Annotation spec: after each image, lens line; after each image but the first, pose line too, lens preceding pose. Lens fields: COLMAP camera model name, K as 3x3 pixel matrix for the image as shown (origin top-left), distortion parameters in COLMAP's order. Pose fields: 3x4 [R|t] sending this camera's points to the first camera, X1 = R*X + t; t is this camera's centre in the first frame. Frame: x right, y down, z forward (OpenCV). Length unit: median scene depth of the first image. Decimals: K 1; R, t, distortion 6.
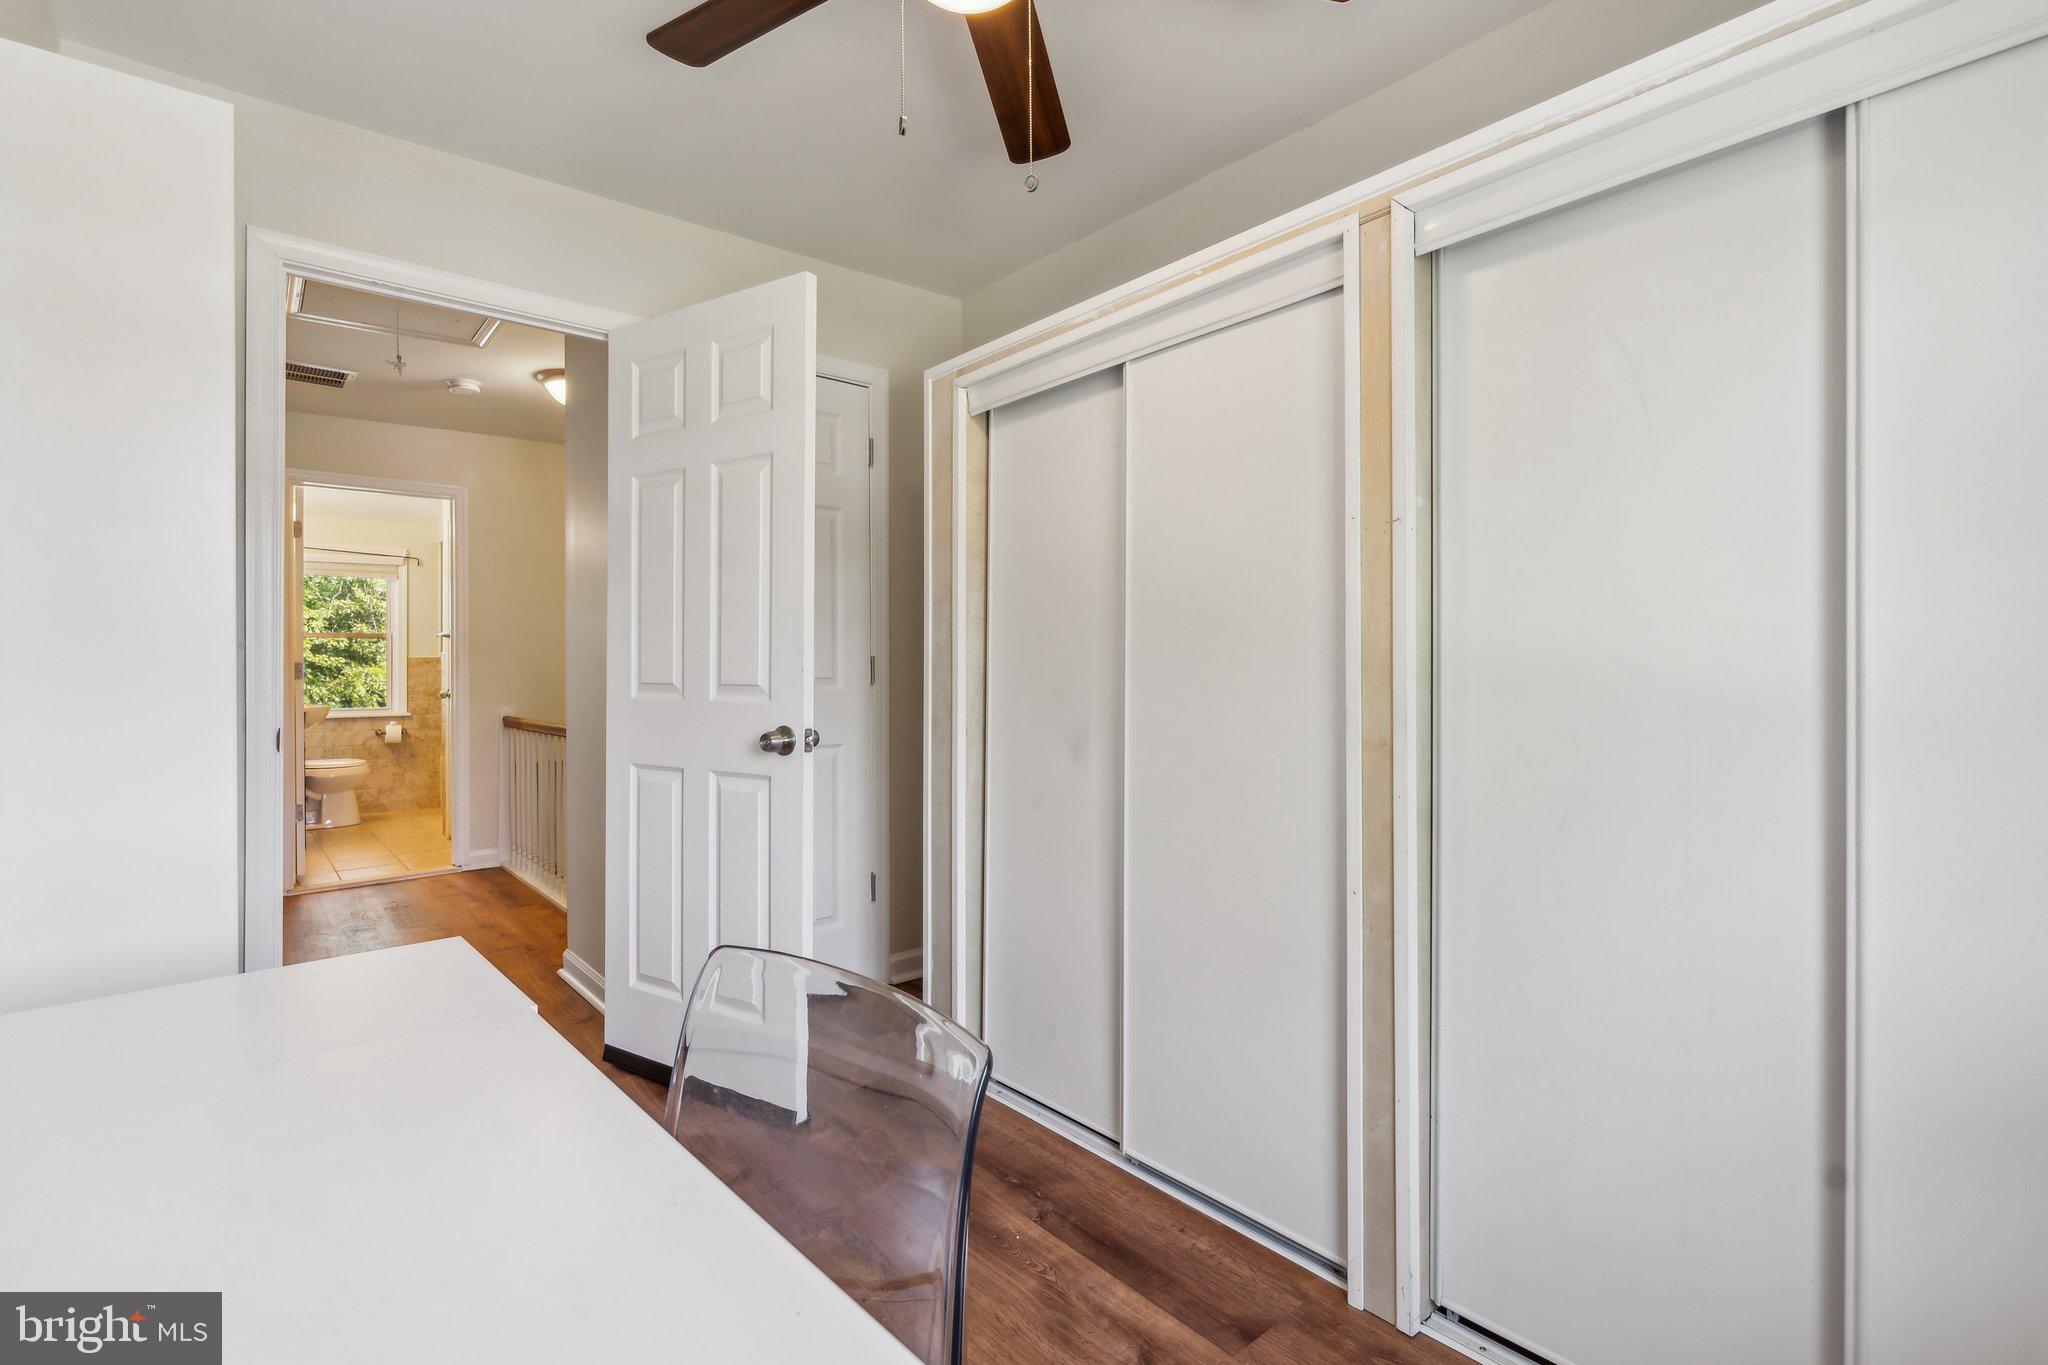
lens RADIAL K [[932.3, 0, 1022.3], [0, 932.3, 675.4], [0, 0, 1]] dist [-0.007811, 0.001038]
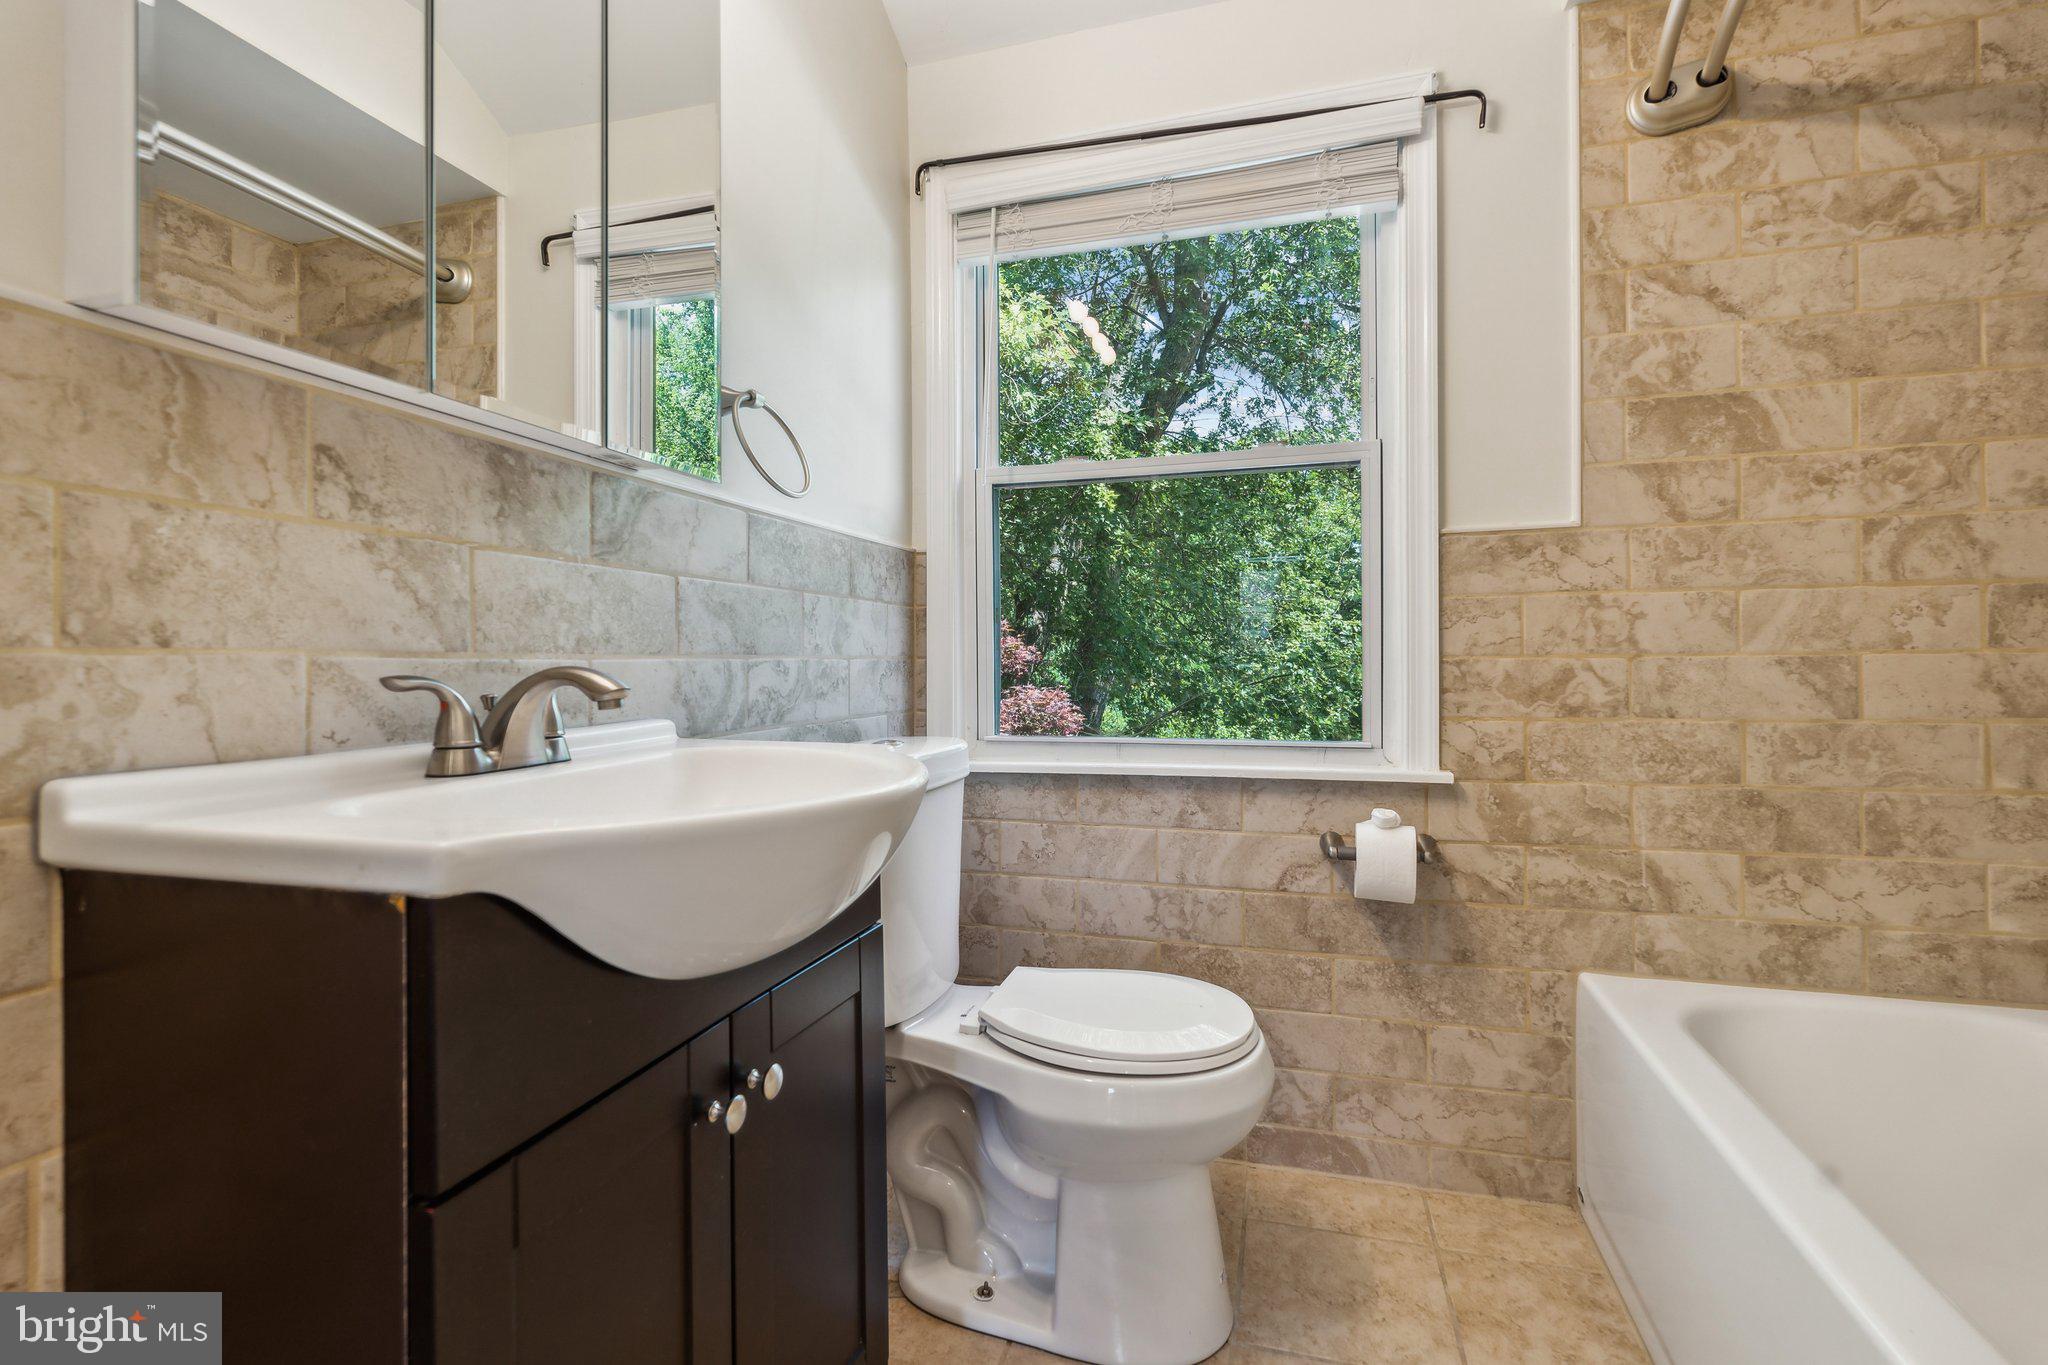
lens RADIAL K [[932.3, 0, 1023.6], [0, 932.3, 669.5], [0, 0, 1]] dist [-0.007811, 0.001038]
pose [[0.556918, 0.001871, -0.830565, -0.529165], [0.004174, 0.999979, 0.005051, 0.013494], [0.830557, -0.006279, 0.556898, 0.787505]]
